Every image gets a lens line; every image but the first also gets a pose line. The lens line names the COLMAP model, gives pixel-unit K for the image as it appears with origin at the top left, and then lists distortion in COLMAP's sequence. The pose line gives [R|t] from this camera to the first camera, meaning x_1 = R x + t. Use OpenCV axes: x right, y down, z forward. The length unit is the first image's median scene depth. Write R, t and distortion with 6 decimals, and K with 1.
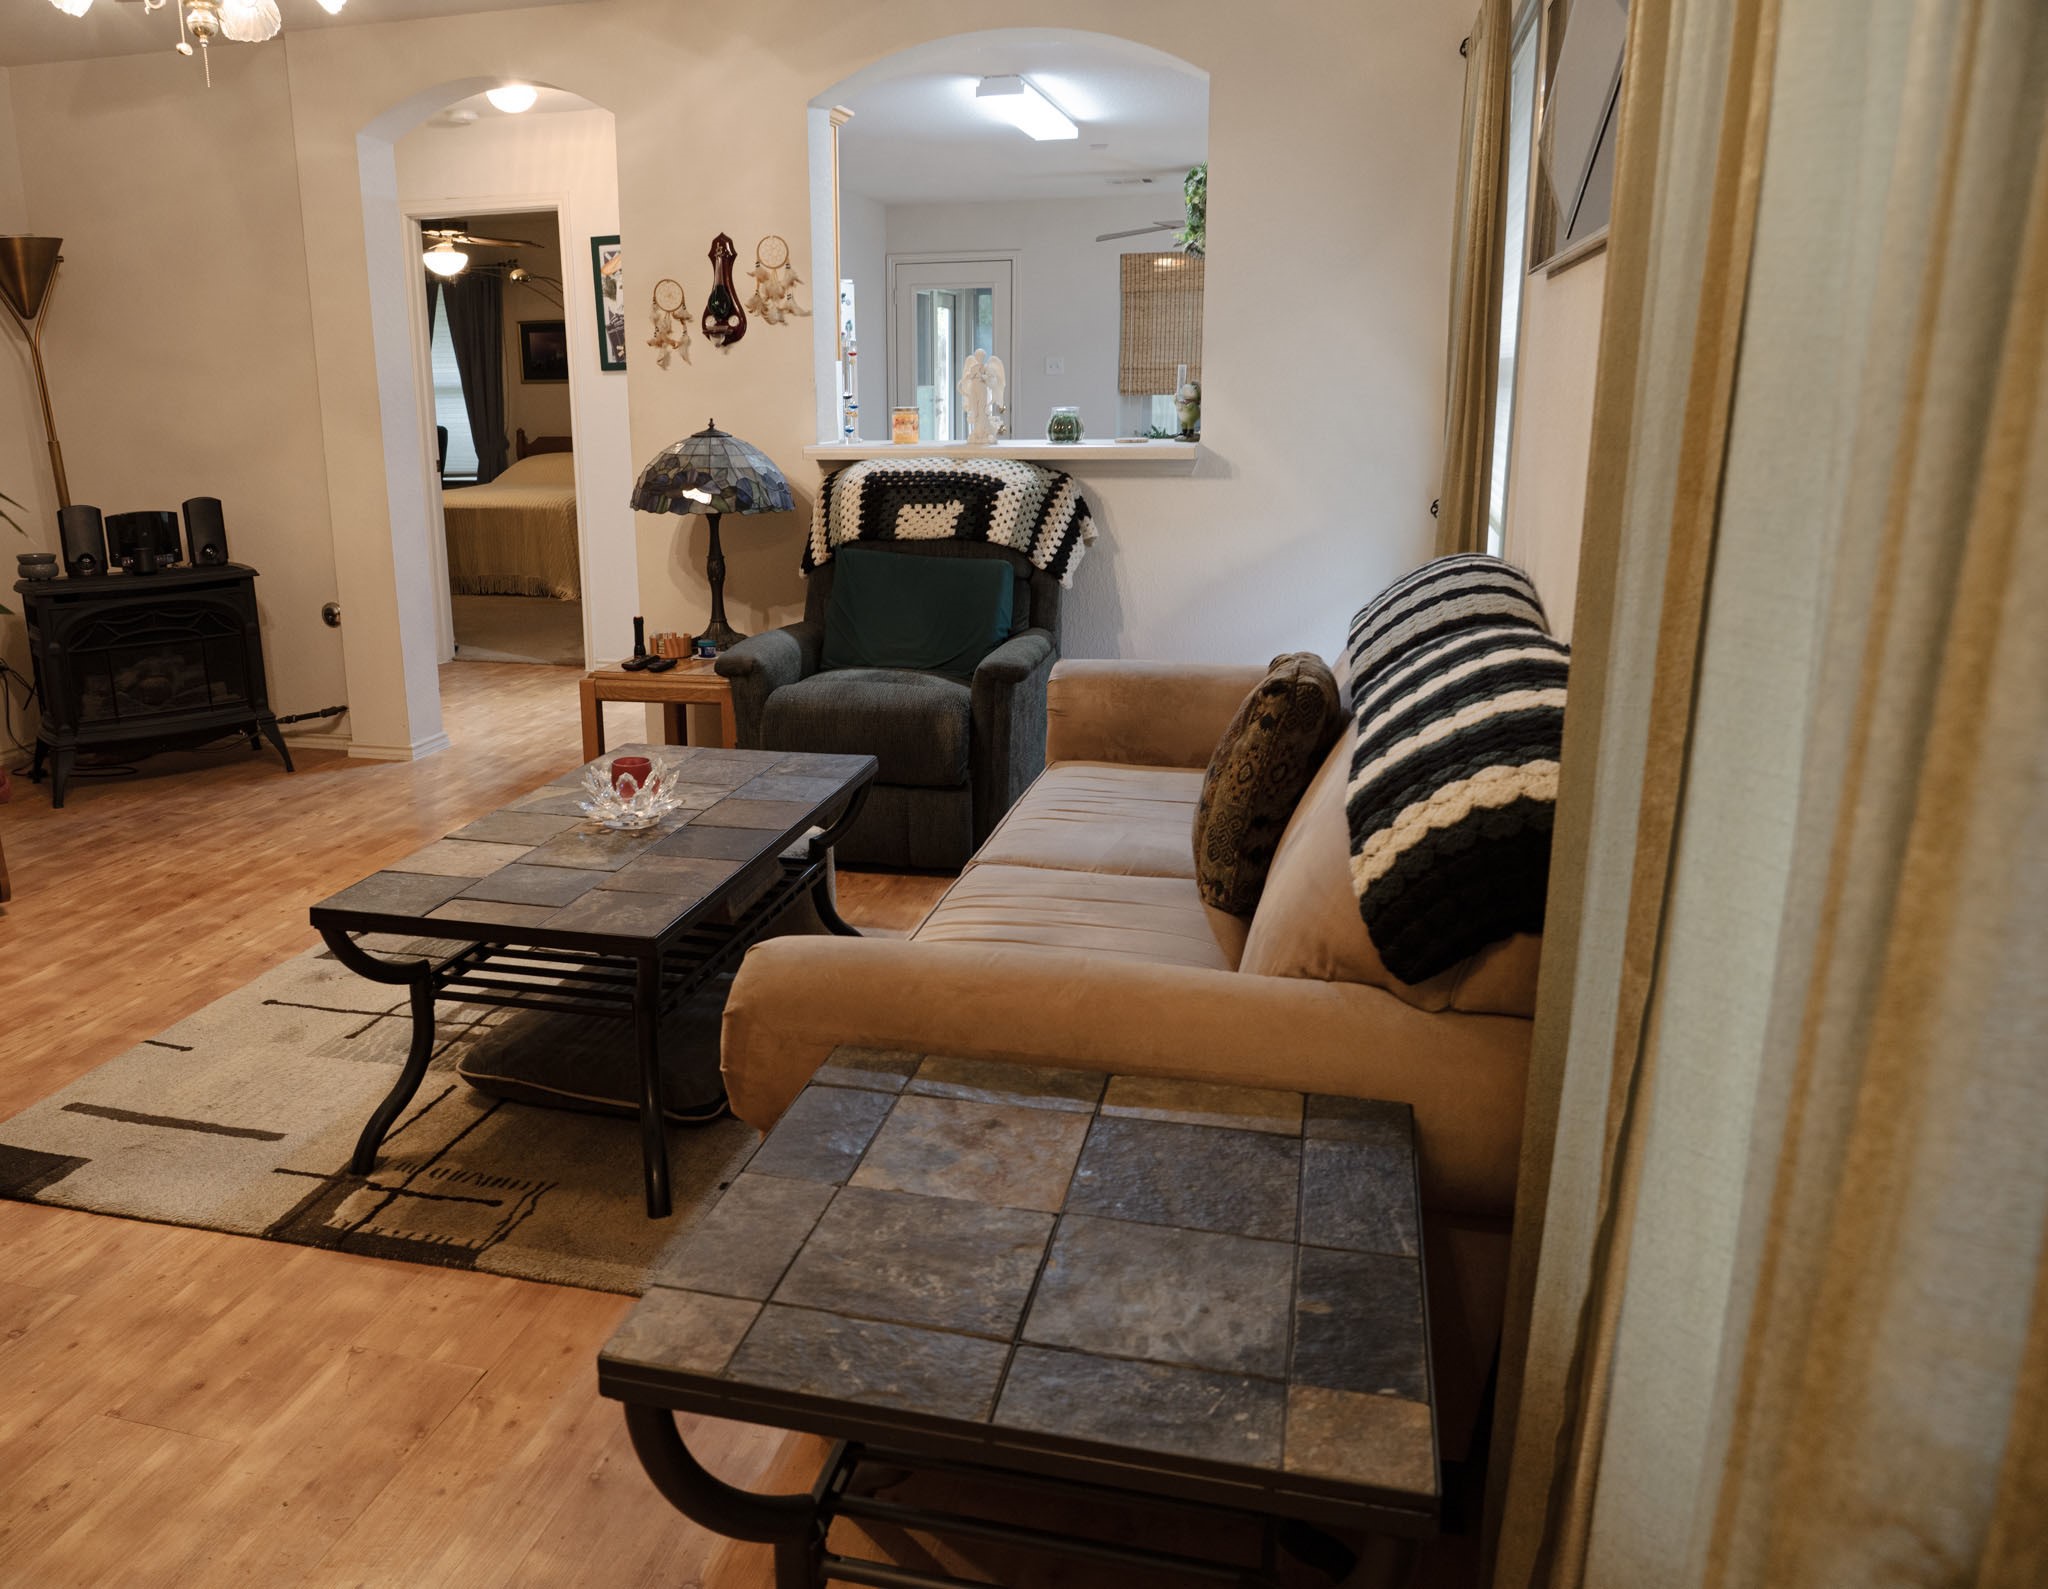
lens RADIAL K [[1603.4, 0, 879.3], [0, 1603.4, 799.5], [0, 0, 1]] dist [-0.028367, 0.013891]
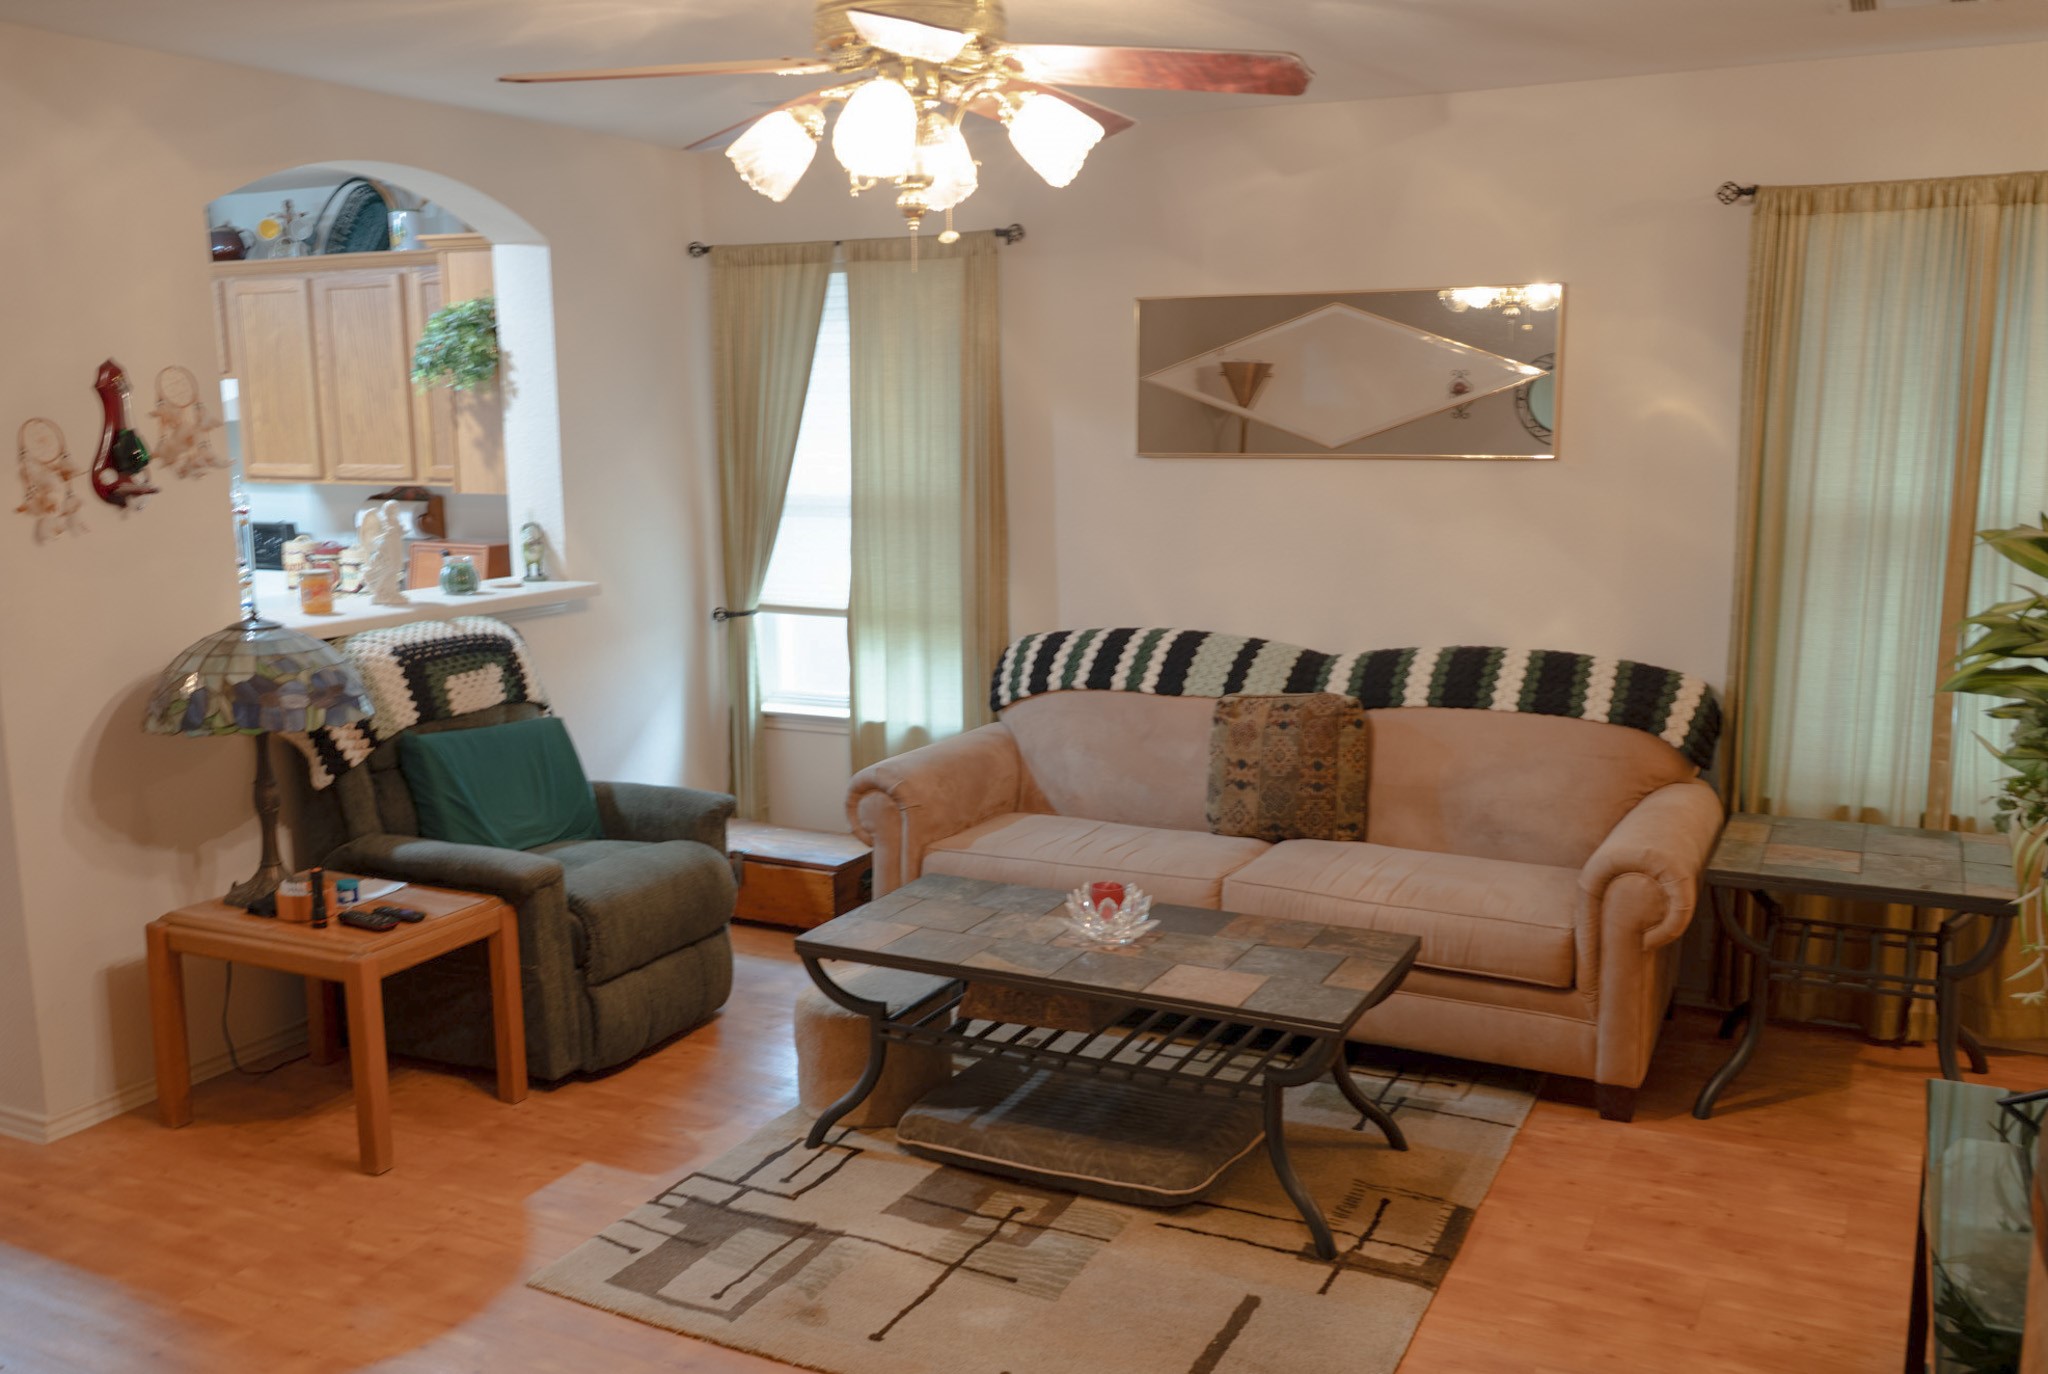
lens RADIAL K [[1758.9, 0, 1023.5], [0, 1758.9, 696.5], [0, 0, 1]] dist [0.026834, 0.006255]
pose [[0.183341, -0.151124, 0.971364, -1.019476], [0.252645, 0.962167, 0.102007, -0.222976], [-0.950030, 0.226709, 0.214585, 0.564598]]
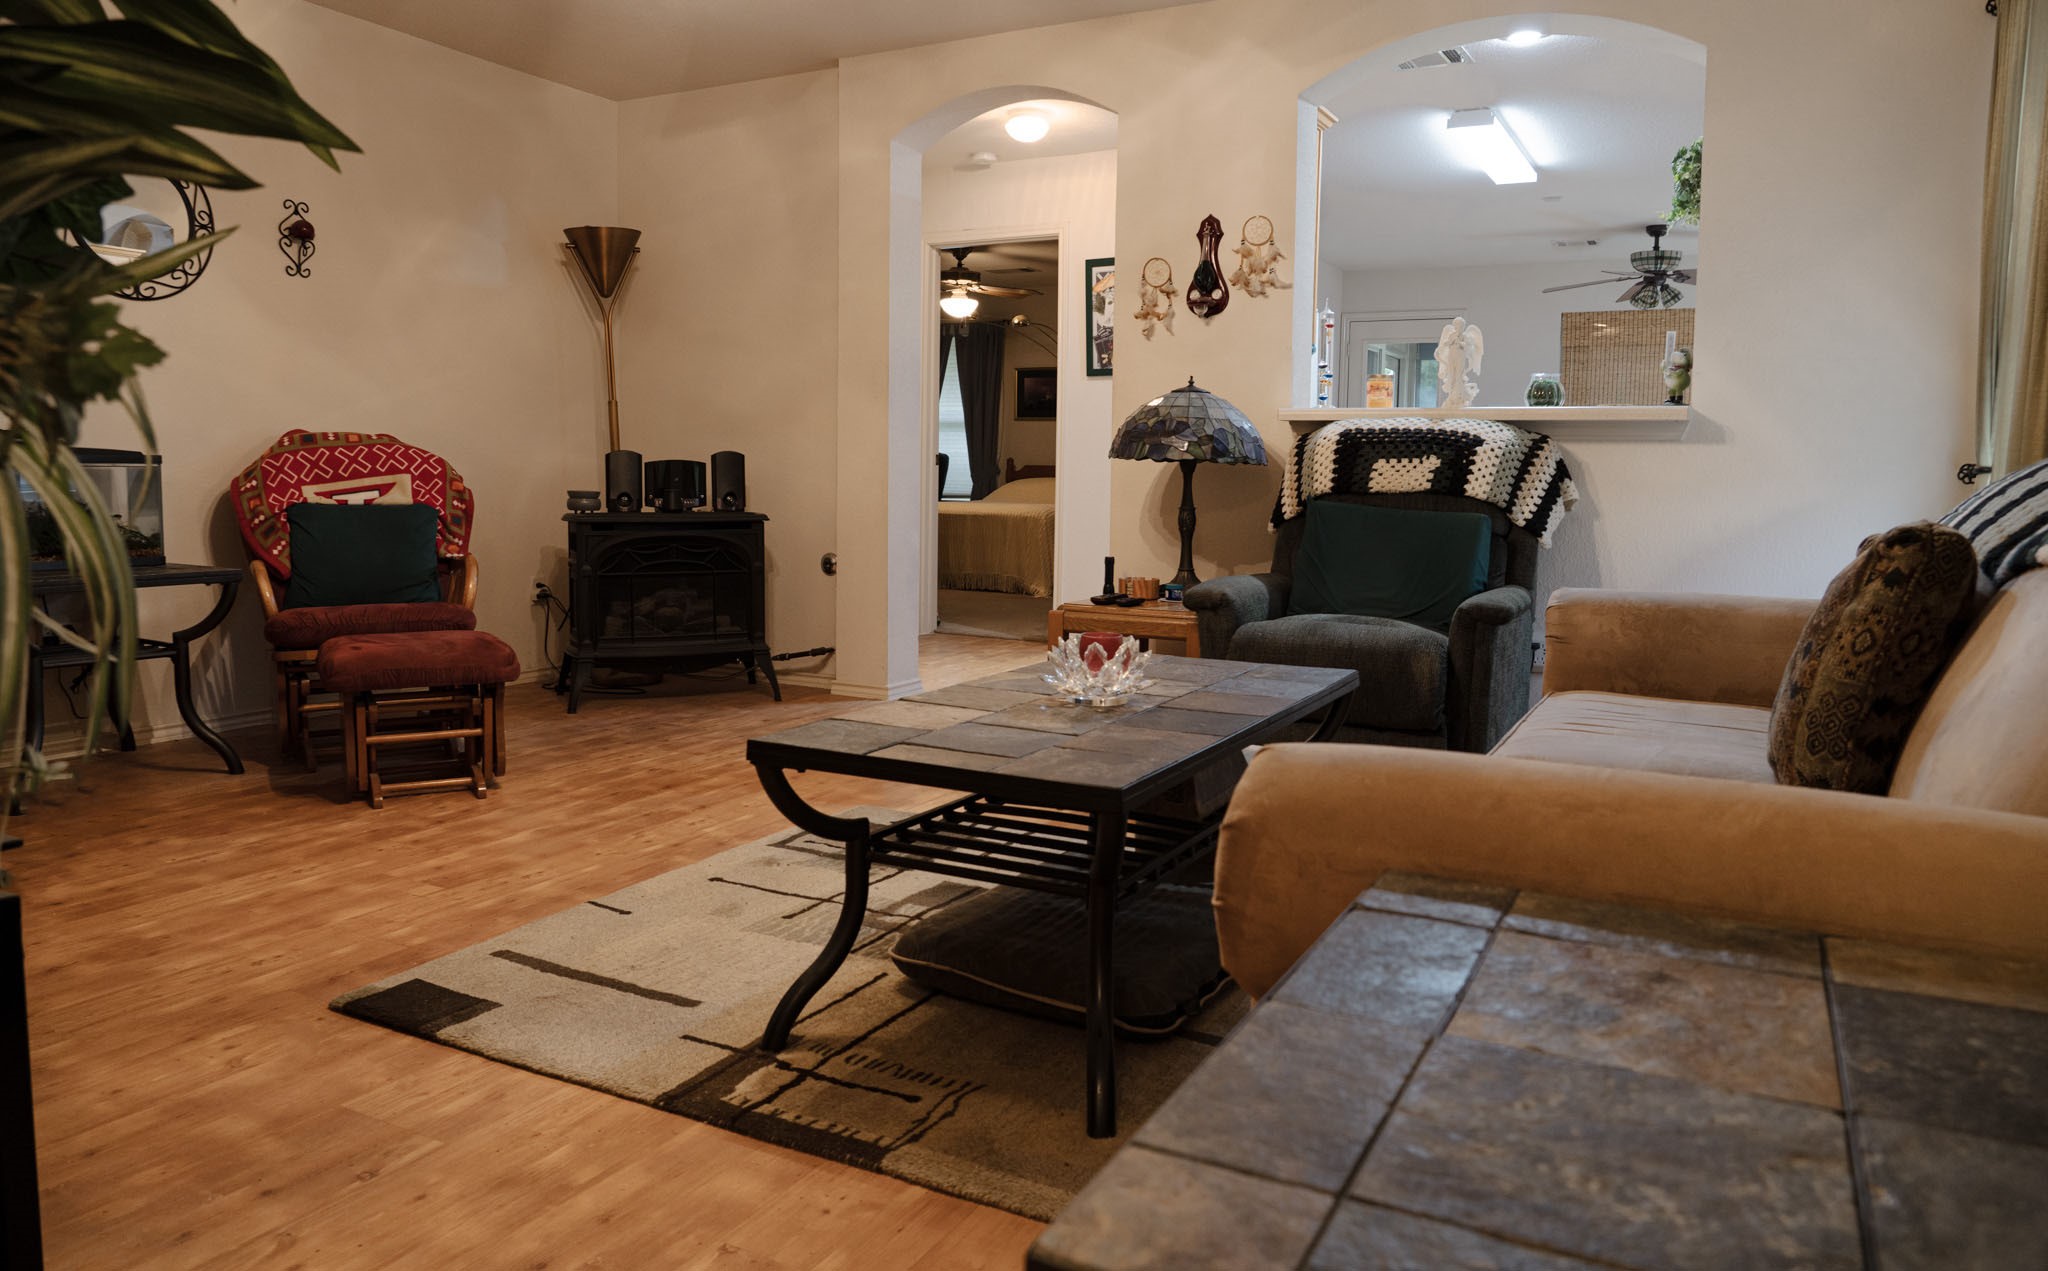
lens RADIAL K [[1381.1, 0, 1037.1], [0, 1381.1, 591.2], [0, 0, 1]] dist [-0.025564, 0.002933]
pose [[0.980352, 0.047358, -0.191488, -0.029049], [-0.078842, 0.983914, -0.160304, 0.061992], [0.180816, 0.172251, 0.968316, 0.157434]]
